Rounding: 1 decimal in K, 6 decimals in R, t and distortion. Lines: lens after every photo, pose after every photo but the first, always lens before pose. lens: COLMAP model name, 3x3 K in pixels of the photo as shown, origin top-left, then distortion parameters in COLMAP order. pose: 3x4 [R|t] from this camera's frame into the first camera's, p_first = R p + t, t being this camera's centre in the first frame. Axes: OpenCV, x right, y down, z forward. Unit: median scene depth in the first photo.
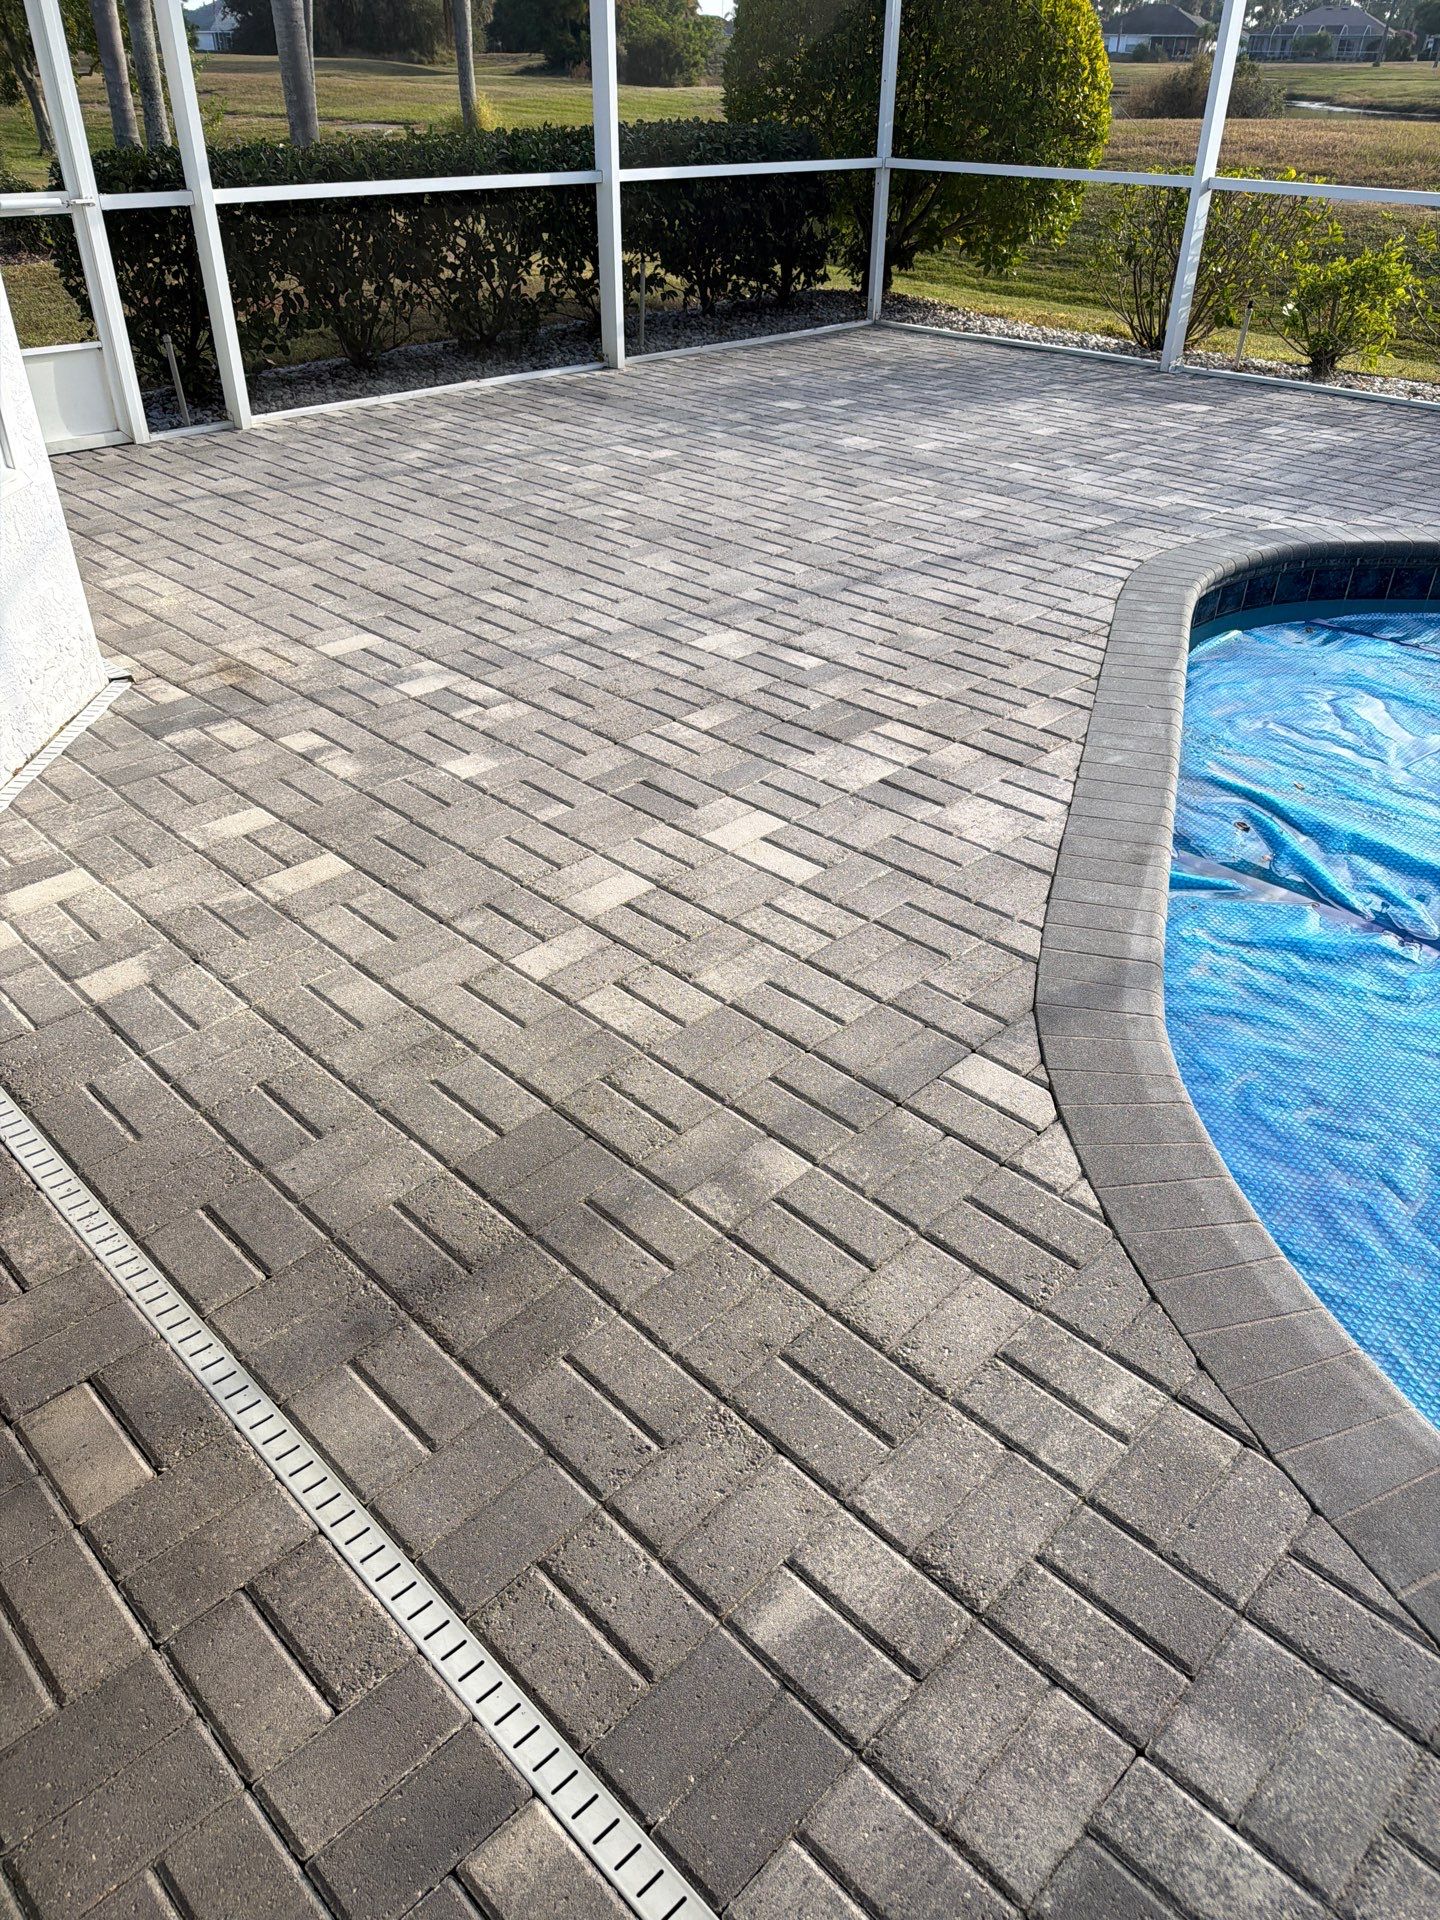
lens RADIAL K [[1355.6, 0, 704.4], [0, 1355.6, 916.5], [0, 0, 1]] dist [0.030511, -0.002441]
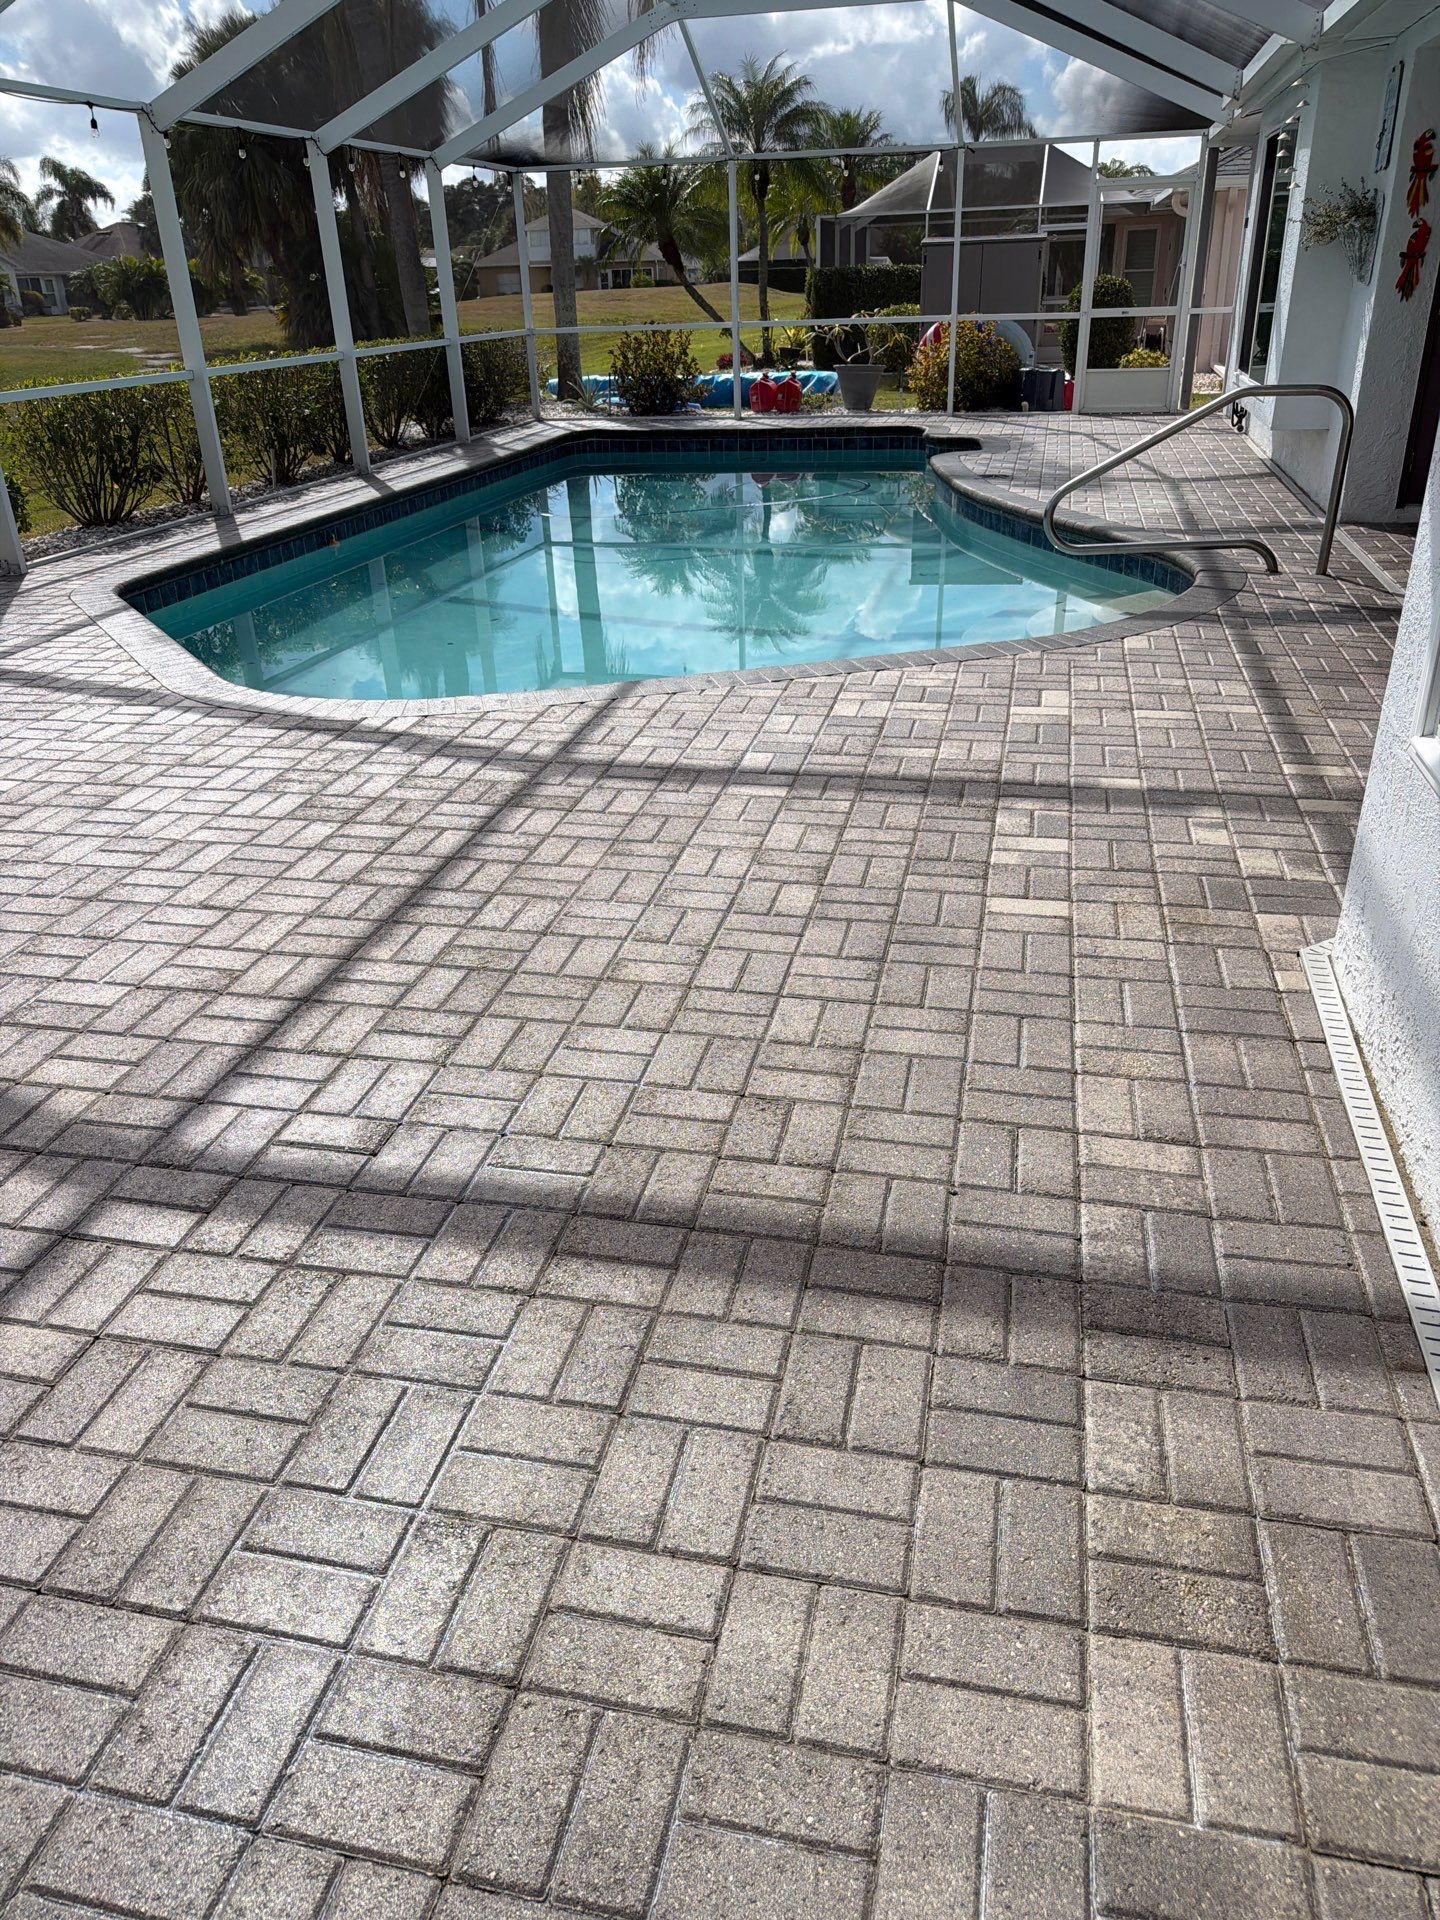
lens RADIAL K [[1316.8, 0, 707.4], [0, 1316.8, 946.5], [0, 0, 1]] dist [0.118740, -0.161183]
pose [[-0.531118, -0.370697, 0.761904, -0.668600], [0.472910, 0.616429, 0.629580, -0.673104], [-0.703043, 0.694693, -0.152090, 1.092625]]
